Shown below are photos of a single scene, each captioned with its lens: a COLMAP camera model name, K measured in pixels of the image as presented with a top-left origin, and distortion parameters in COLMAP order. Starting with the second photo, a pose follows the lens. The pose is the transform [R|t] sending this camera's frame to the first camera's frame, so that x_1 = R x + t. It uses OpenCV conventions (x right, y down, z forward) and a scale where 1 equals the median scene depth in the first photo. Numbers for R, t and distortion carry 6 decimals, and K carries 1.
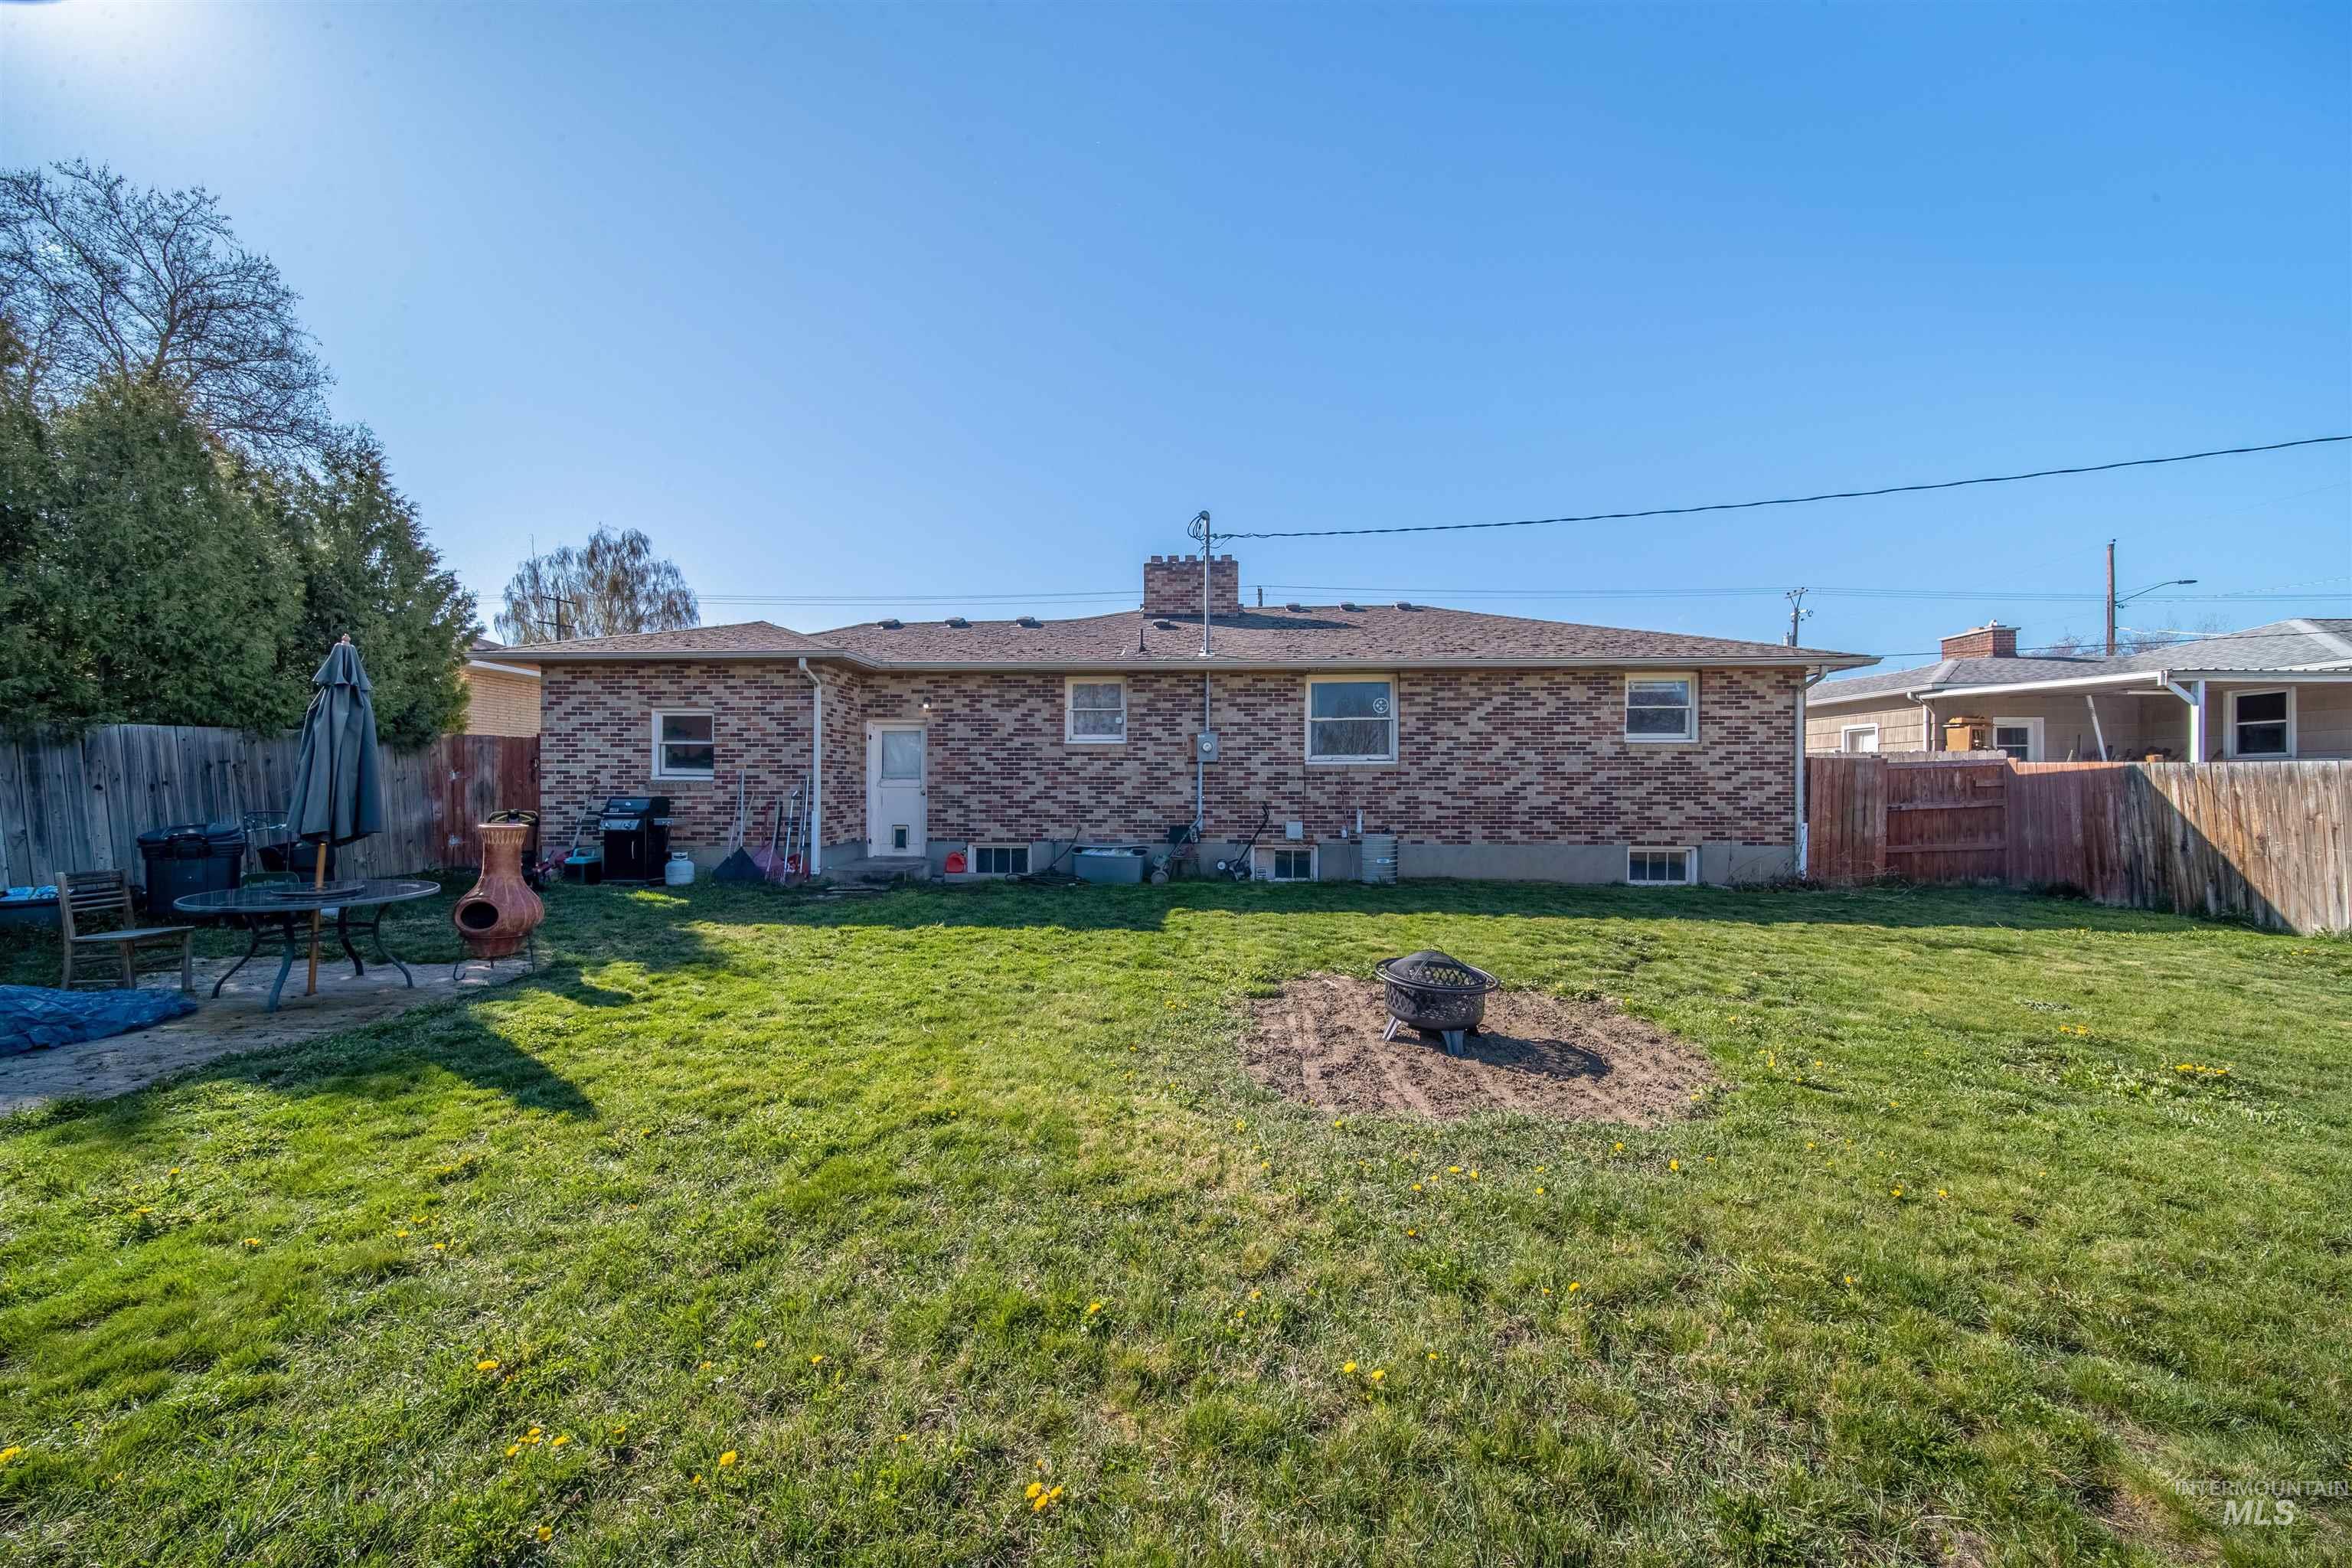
lens RADIAL K [[825.8, 0, 1166.4], [0, 825.8, 791.0], [0, 0, 1]] dist [0.001465, -0.002735]
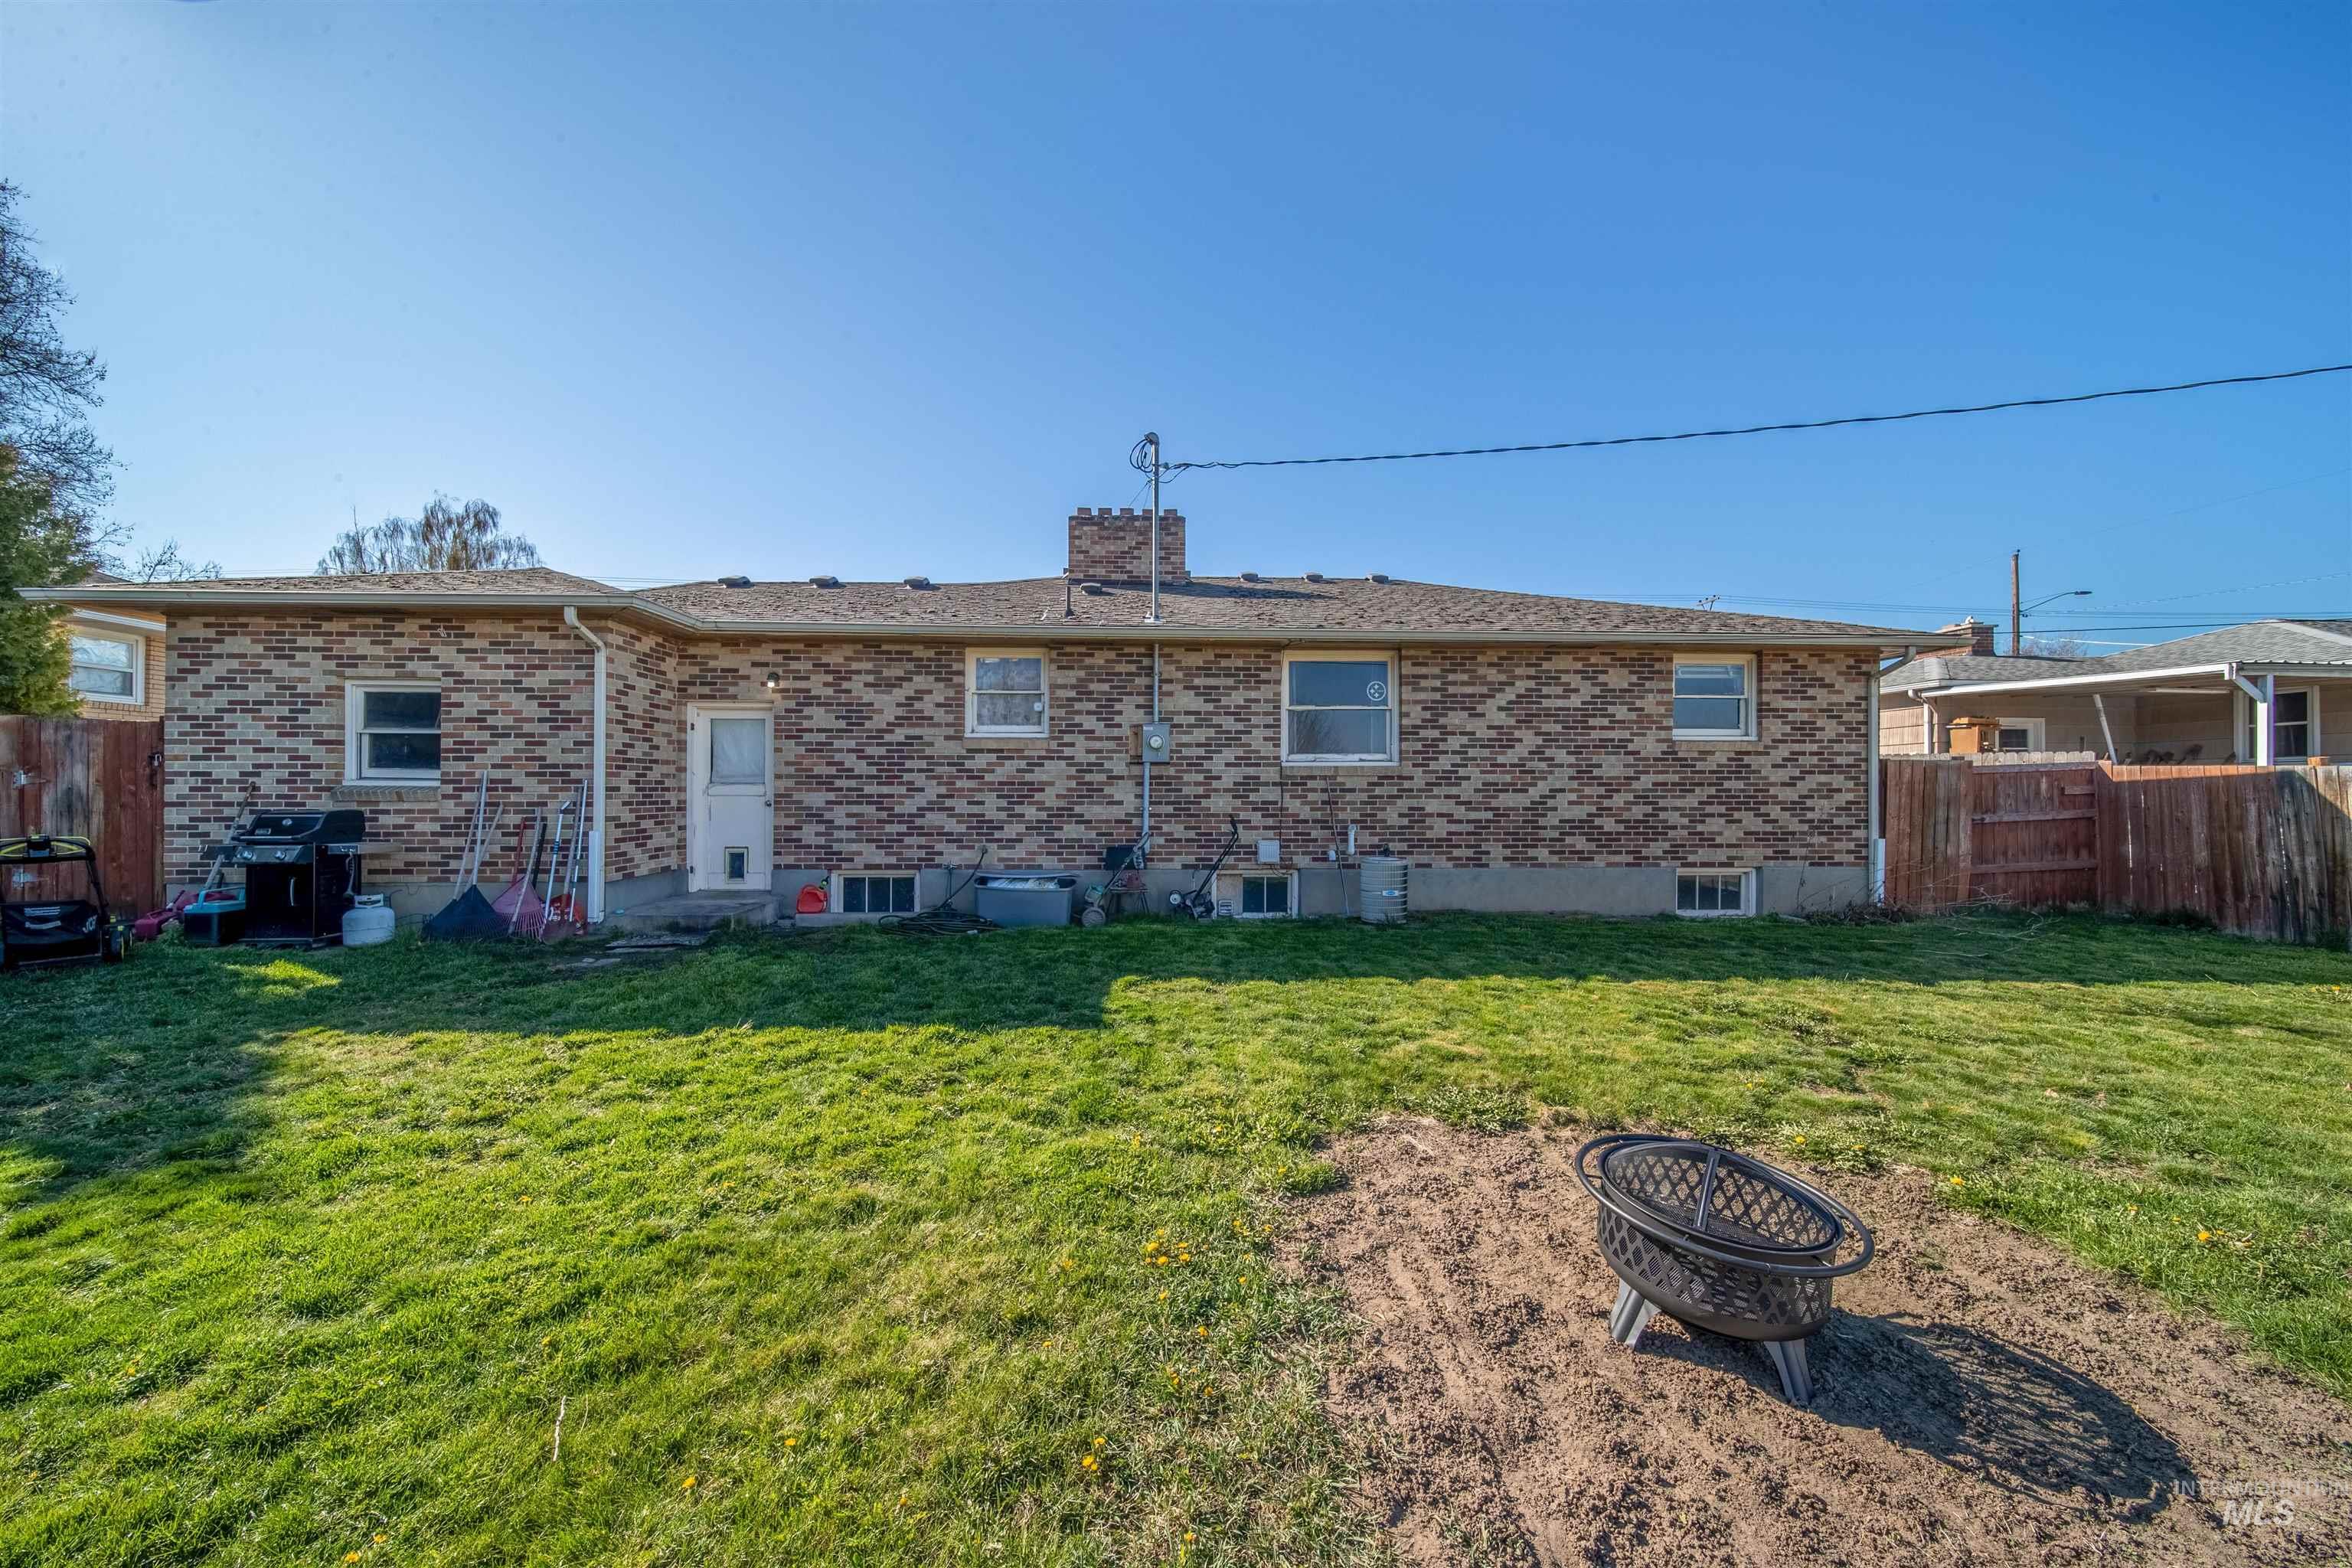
lens RADIAL K [[825.8, 0, 1166.4], [0, 825.8, 791.0], [0, 0, 1]] dist [0.001465, -0.002735]
pose [[0.994795, -0.000034, 0.101900, -0.018586], [0.000512, 0.999989, -0.004665, -0.005195], [-0.101899, 0.004693, 0.994784, 0.247366]]
